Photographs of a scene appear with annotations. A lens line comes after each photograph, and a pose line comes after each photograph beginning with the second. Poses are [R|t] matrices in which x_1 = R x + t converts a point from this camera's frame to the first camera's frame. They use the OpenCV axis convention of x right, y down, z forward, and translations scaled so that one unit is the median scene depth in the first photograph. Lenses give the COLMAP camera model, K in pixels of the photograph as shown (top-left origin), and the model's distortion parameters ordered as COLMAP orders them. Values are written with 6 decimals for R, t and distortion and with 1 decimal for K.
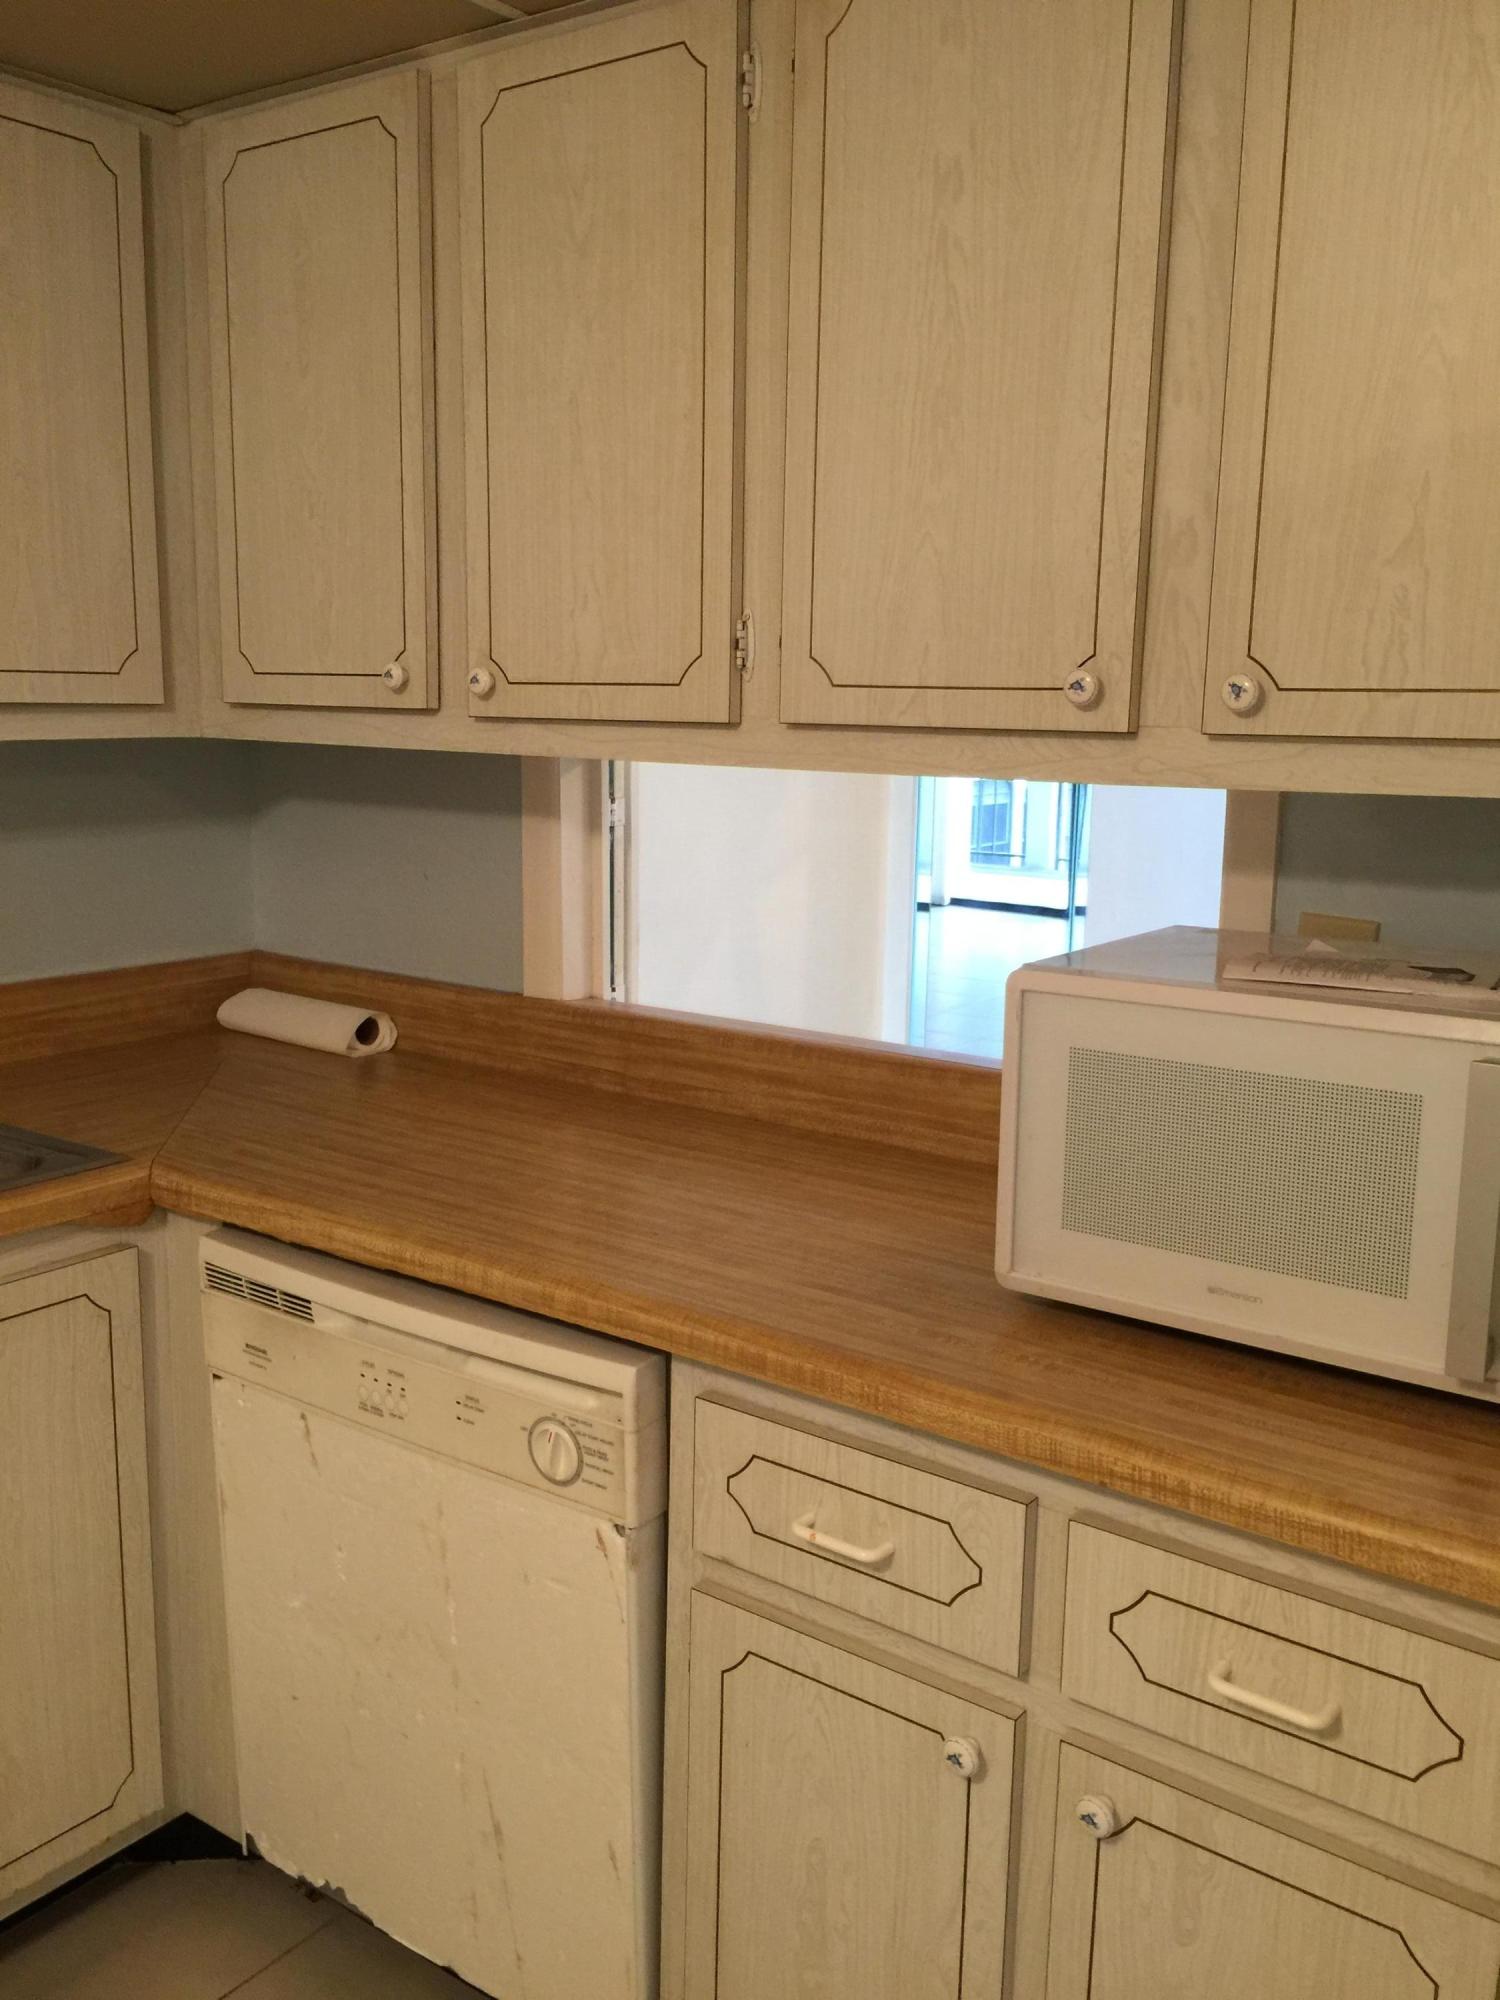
lens RADIAL K [[1718.8, 0, 755.0], [0, 1718.8, 998.8], [0, 0, 1]] dist [0.056882, -0.045675]
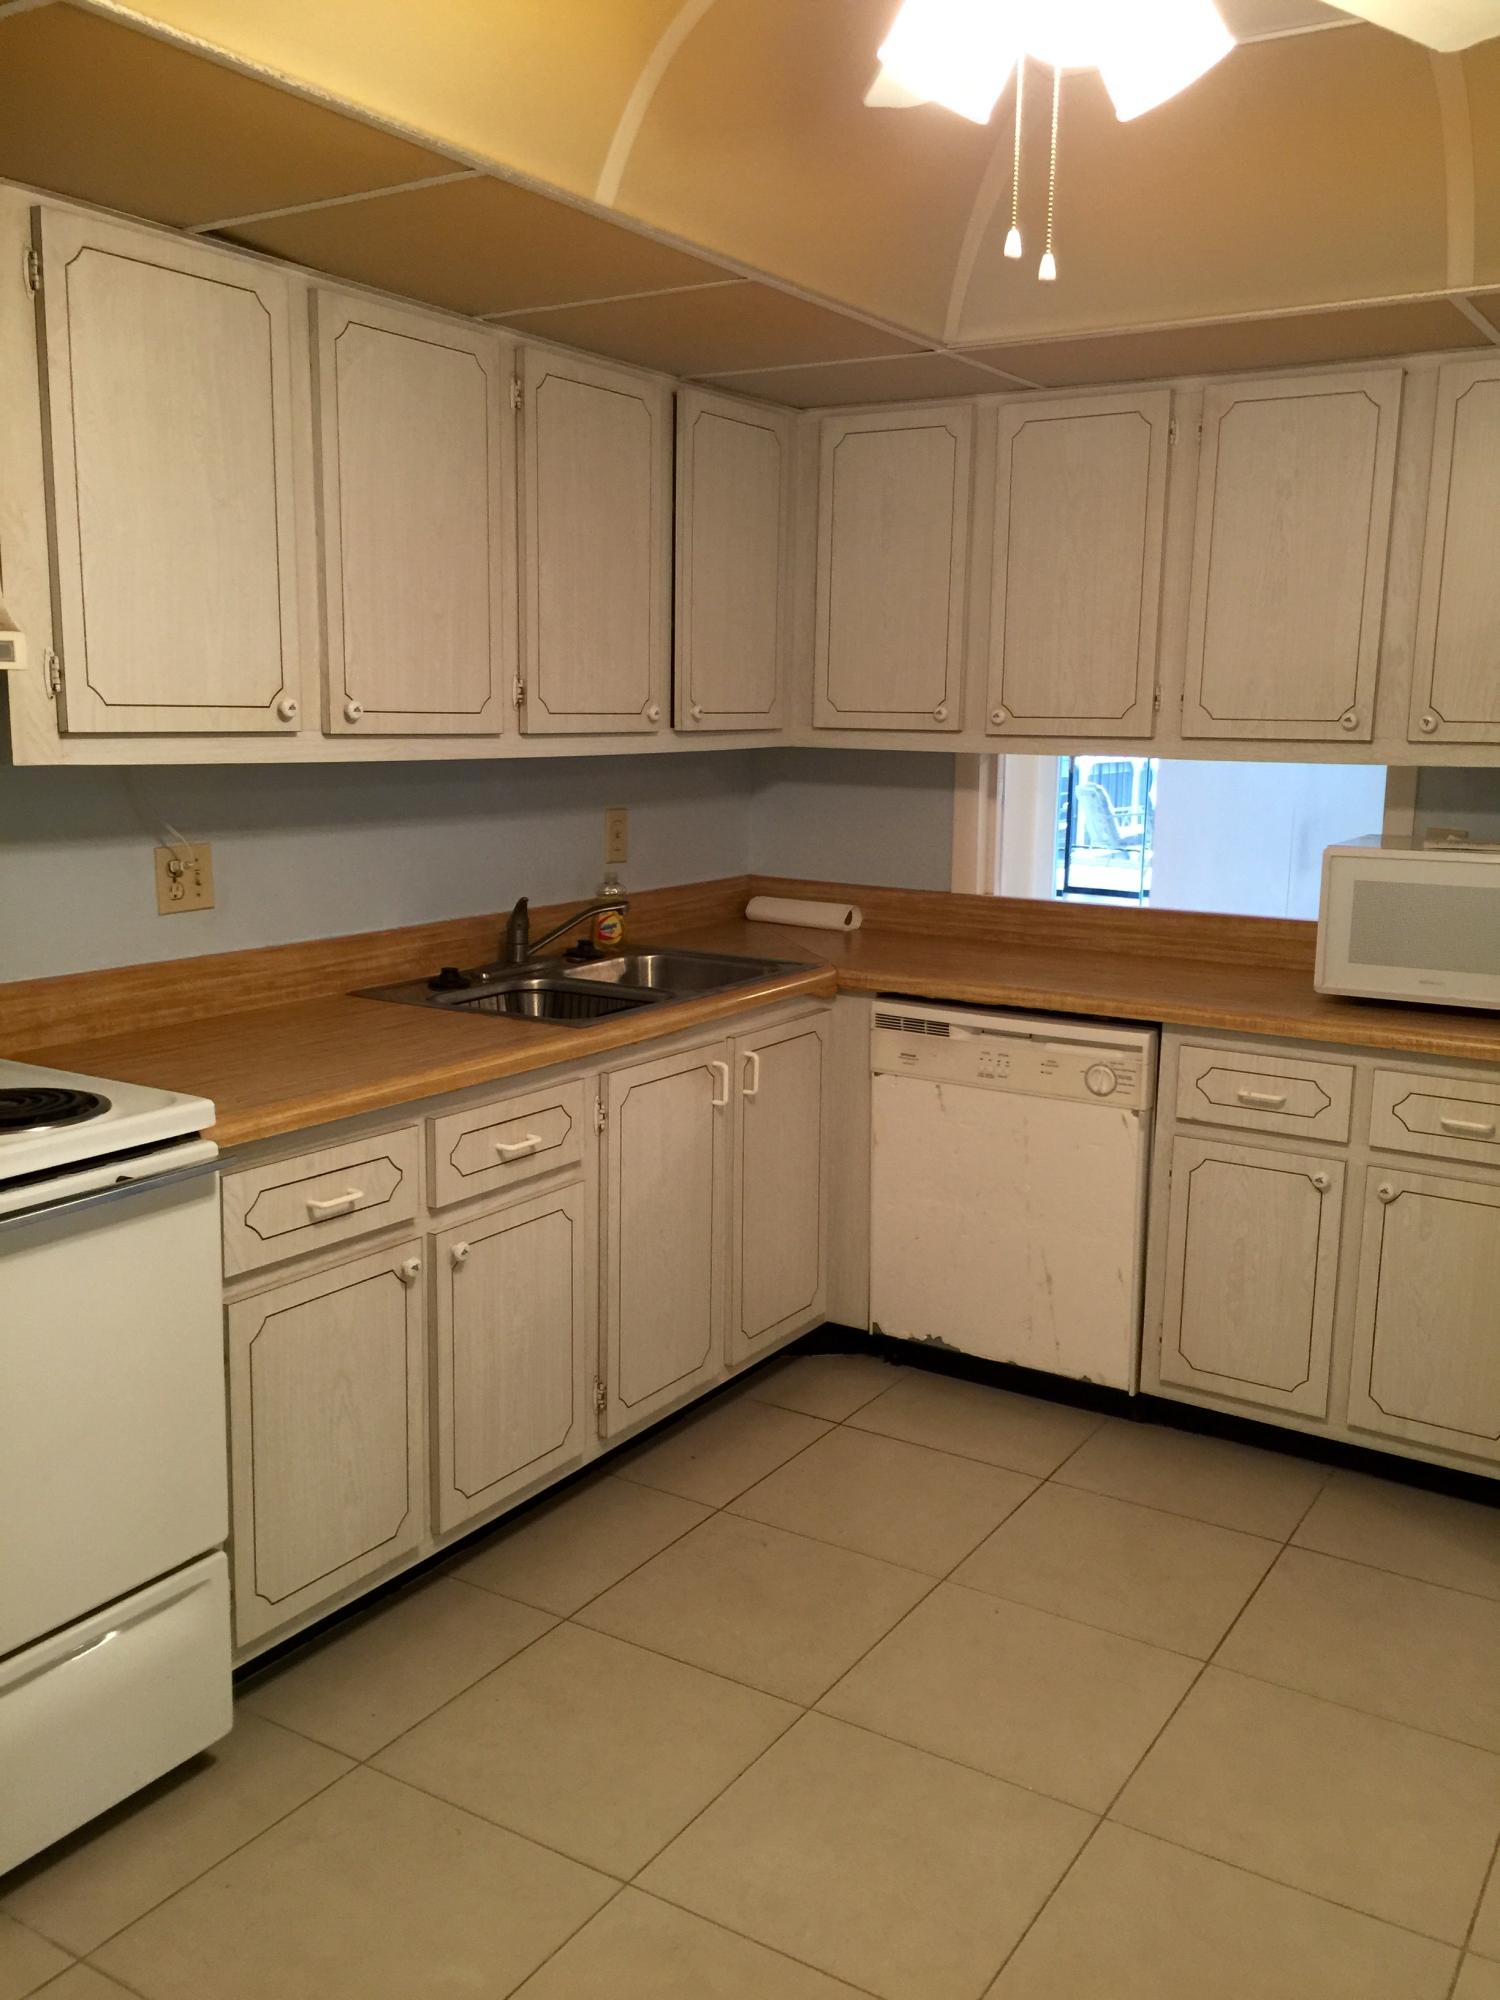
lens RADIAL K [[1718.8, 0, 746.0], [0, 1718.8, 1003.1], [0, 0, 1]] dist [0.056882, -0.045675]
pose [[0.998111, -0.014777, 0.059639, -0.611897], [0.014580, 0.999887, 0.003724, 0.137351], [-0.059687, -0.002847, 0.998213, -0.993217]]
